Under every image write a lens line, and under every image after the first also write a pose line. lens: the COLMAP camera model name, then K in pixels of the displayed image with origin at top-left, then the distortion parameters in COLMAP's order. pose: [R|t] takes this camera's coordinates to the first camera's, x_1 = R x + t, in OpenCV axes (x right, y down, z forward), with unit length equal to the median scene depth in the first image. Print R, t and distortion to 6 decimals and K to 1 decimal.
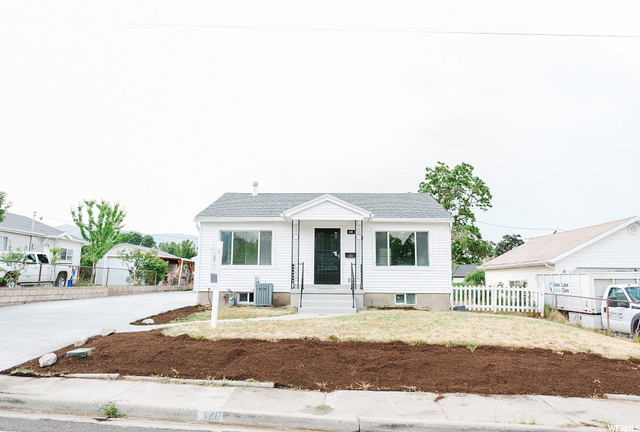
lens RADIAL K [[434.5, 0, 319.2], [0, 434.5, 220.2], [0, 0, 1]] dist [-0.000405, 0.001304]
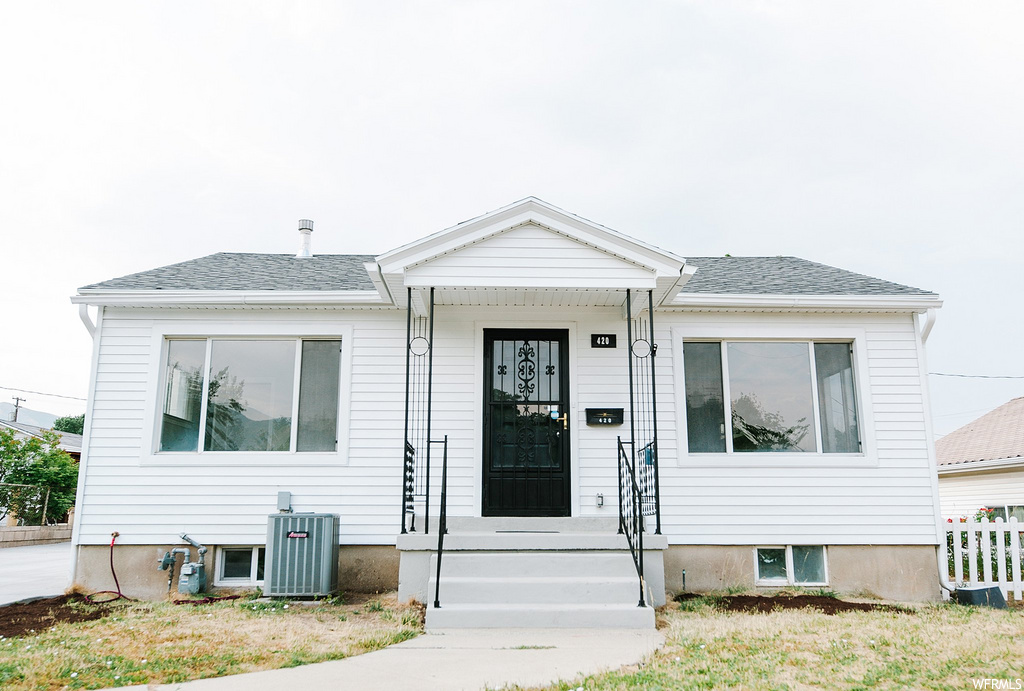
lens RADIAL K [[831.2, 0, 507.6], [0, 831.2, 328.6], [0, 0, 1]] dist [0.003782, -0.000071]
pose [[0.998887, 0.004752, 0.046922, -0.021283], [-0.000950, 0.996736, -0.080726, 0.066457], [-0.047152, 0.080592, 0.995631, 0.430418]]
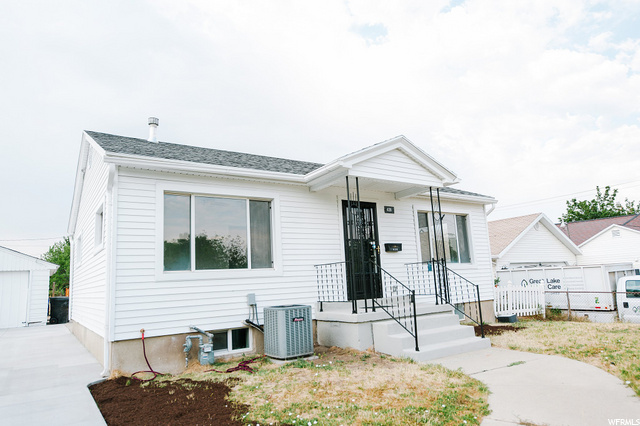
lens RADIAL K [[418.5, 0, 322.8], [0, 418.5, 213.7], [0, 0, 1]] dist [-0.004279, -0.001338]
pose [[0.811754, 0.047637, 0.582054, -0.349274], [-0.025292, 0.998600, -0.046456, 0.063121], [-0.583452, 0.022989, 0.811822, 0.585961]]
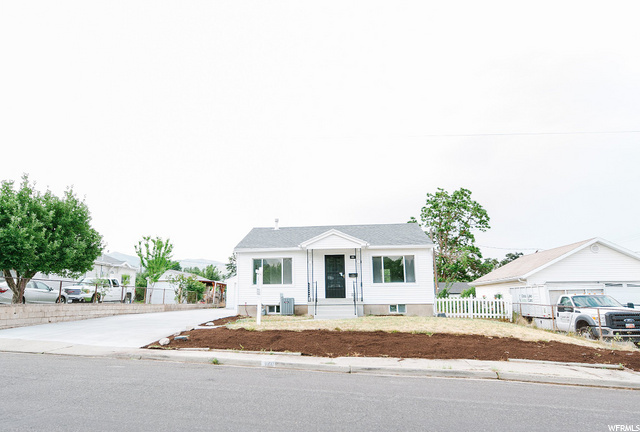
lens RADIAL K [[414.3, 0, 290.6], [0, 414.3, 228.4], [0, 0, 1]] dist [-0.002843, 0.001714]
pose [[0.994967, -0.031198, -0.095221, 0.009009], [0.027736, 0.998913, -0.037466, -0.017576], [0.096287, 0.034637, 0.994751, -0.248011]]
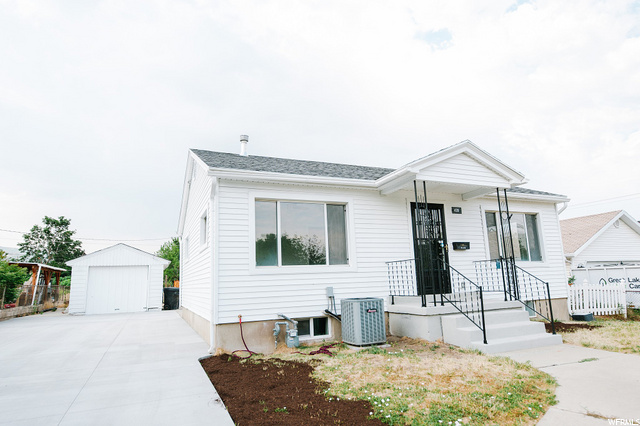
lens RADIAL K [[388.4, 0, 319.9], [0, 388.4, 212.7], [0, 0, 1]] dist [-0.006881, -0.000877]
pose [[0.906720, 0.035817, 0.420209, -0.358315], [-0.017526, 0.998726, -0.047311, 0.062414], [-0.421368, 0.035533, 0.906193, 0.571530]]
